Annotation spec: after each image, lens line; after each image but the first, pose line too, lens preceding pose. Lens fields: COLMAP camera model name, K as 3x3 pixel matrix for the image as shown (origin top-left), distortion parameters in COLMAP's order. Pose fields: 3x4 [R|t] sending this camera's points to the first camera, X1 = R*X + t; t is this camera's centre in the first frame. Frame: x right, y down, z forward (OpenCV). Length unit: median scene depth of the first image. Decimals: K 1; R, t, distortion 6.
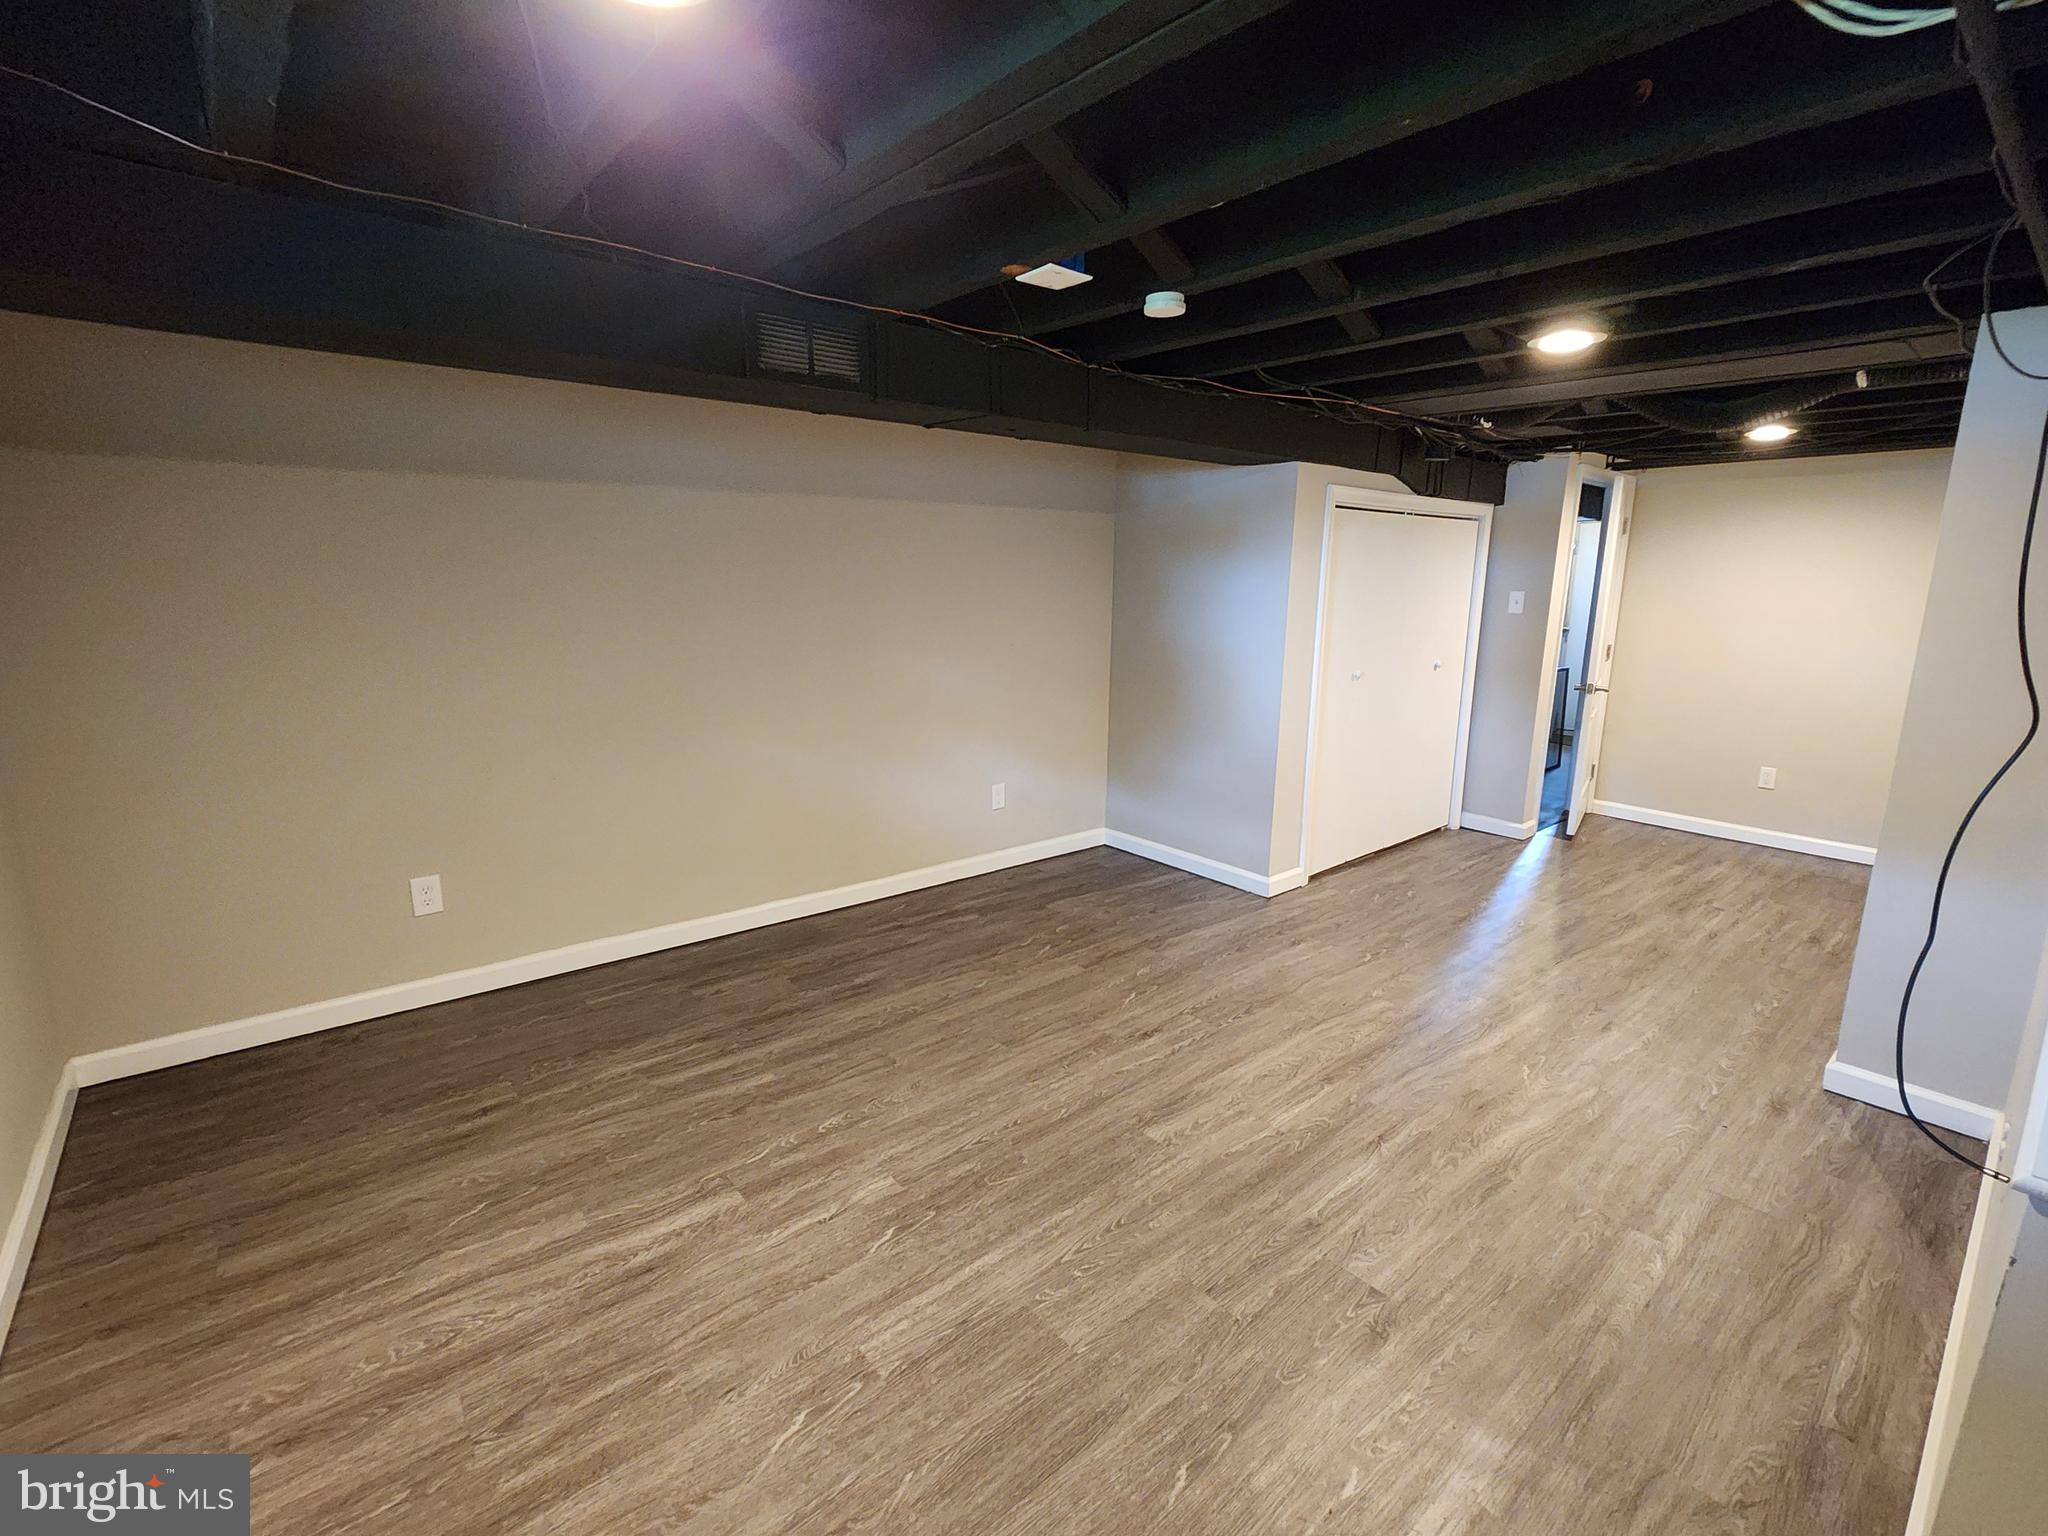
lens RADIAL K [[928.3, 0, 1022.3], [0, 928.3, 766.3], [0, 0, 1]] dist [0.003030, -0.002289]
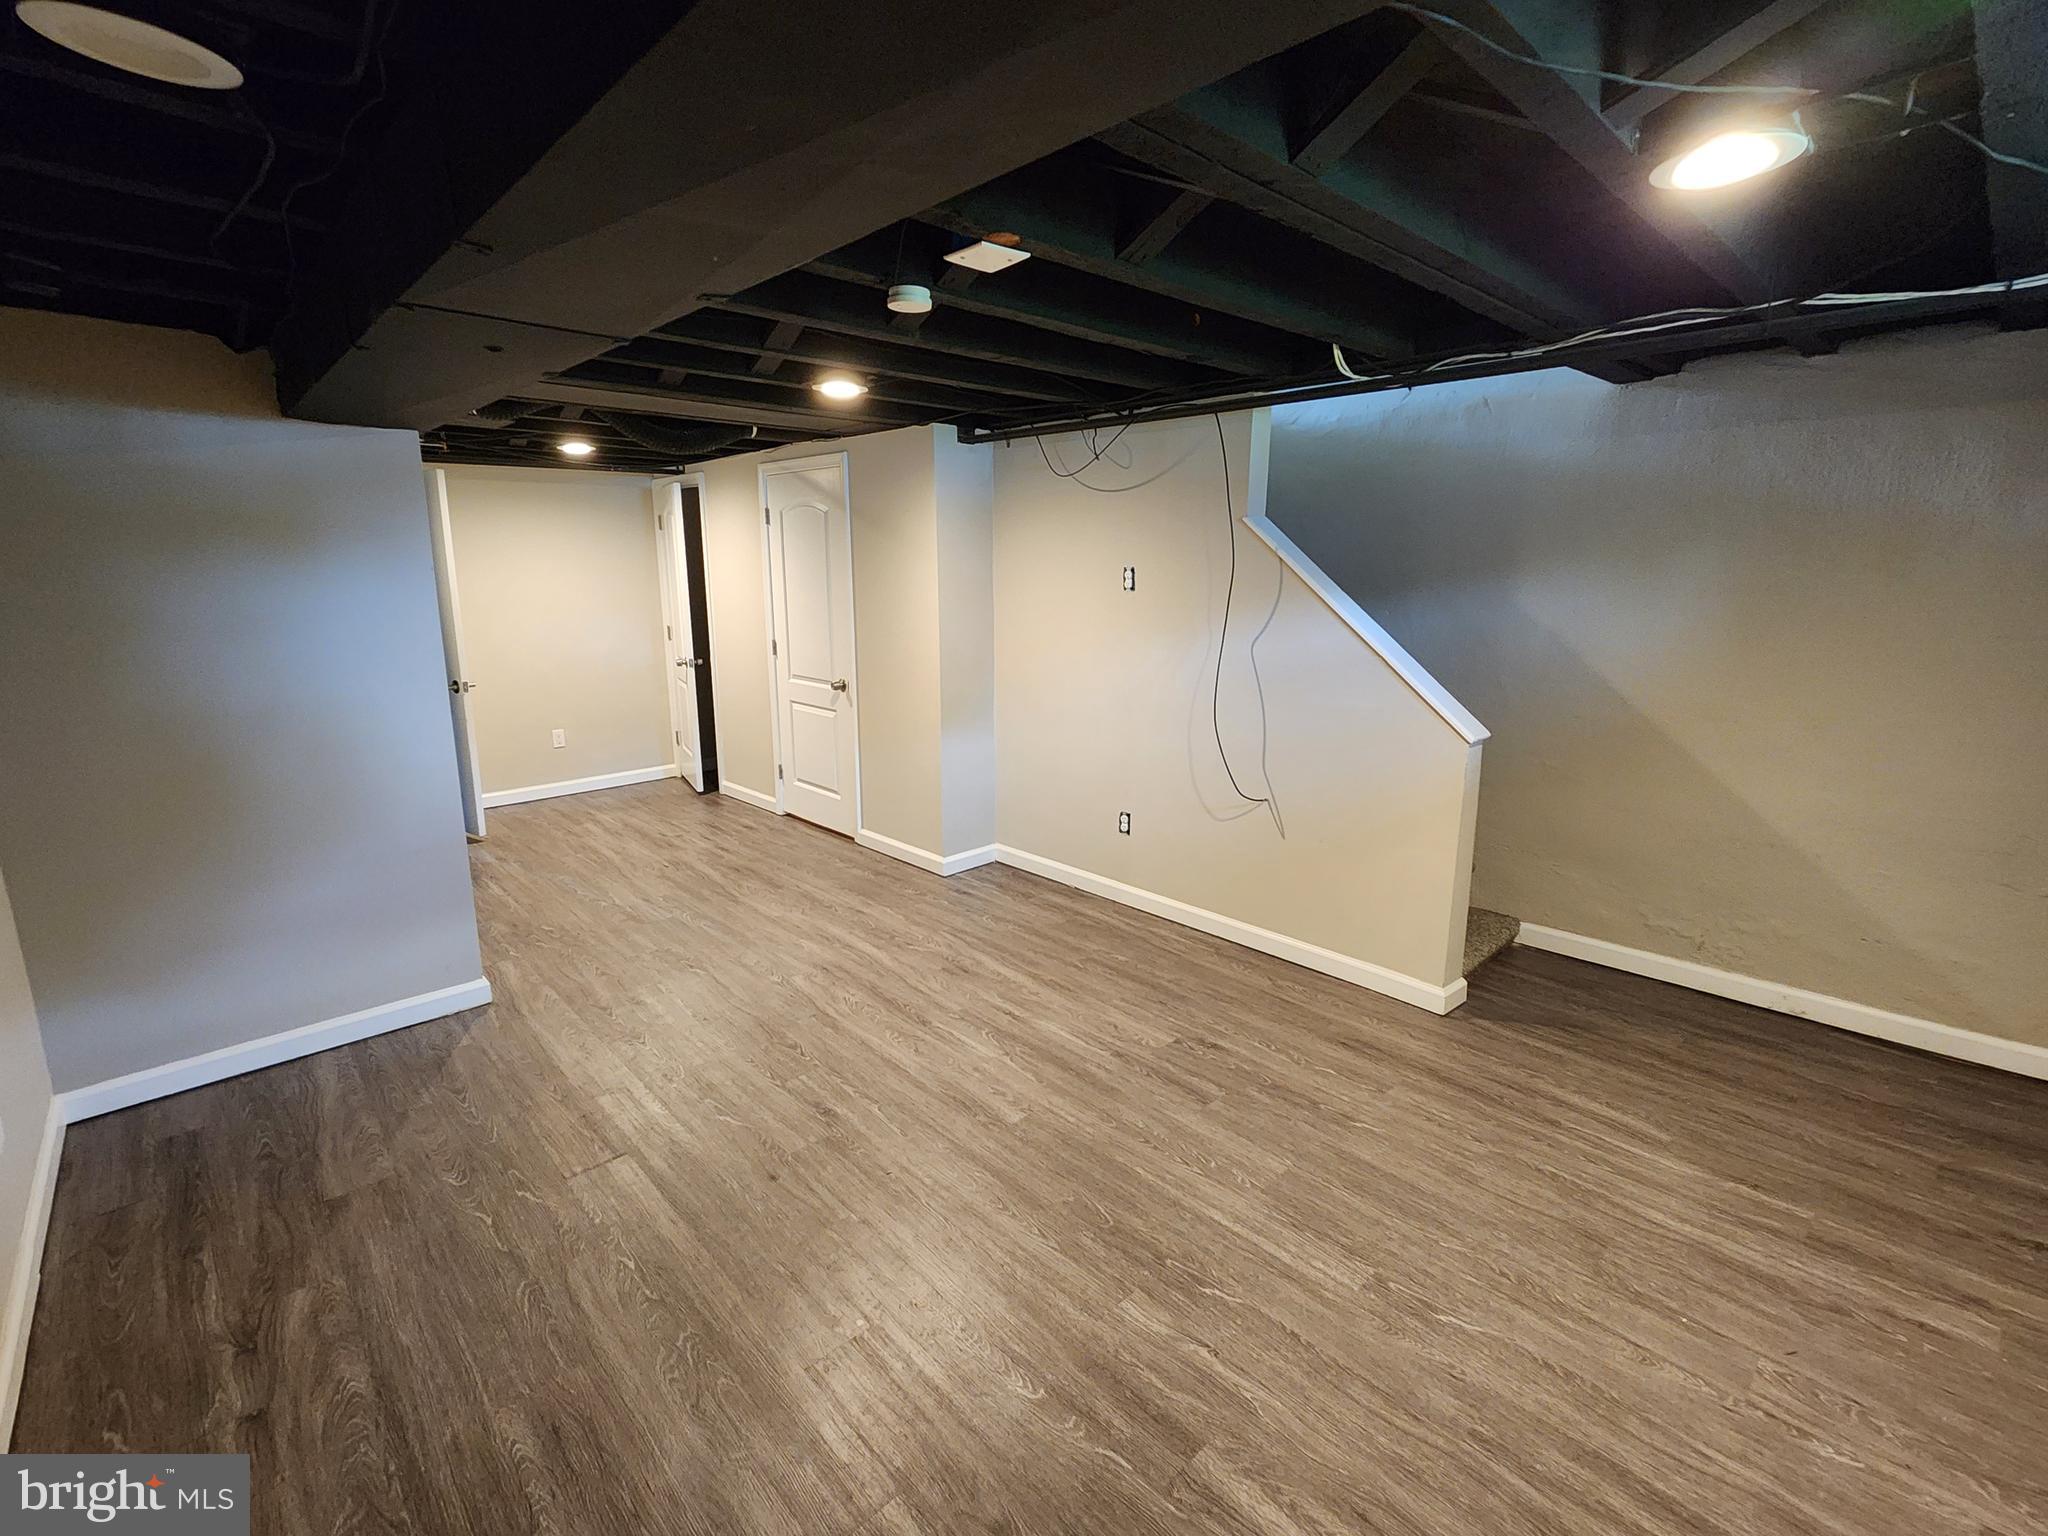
lens RADIAL K [[928.3, 0, 1019.7], [0, 928.3, 755.1], [0, 0, 1]] dist [0.003030, -0.002289]
pose [[-0.048653, -0.222408, 0.973739, -0.860920], [0.214817, 0.949749, 0.227662, -0.251342], [-0.975442, 0.220252, 0.001569, 0.984484]]
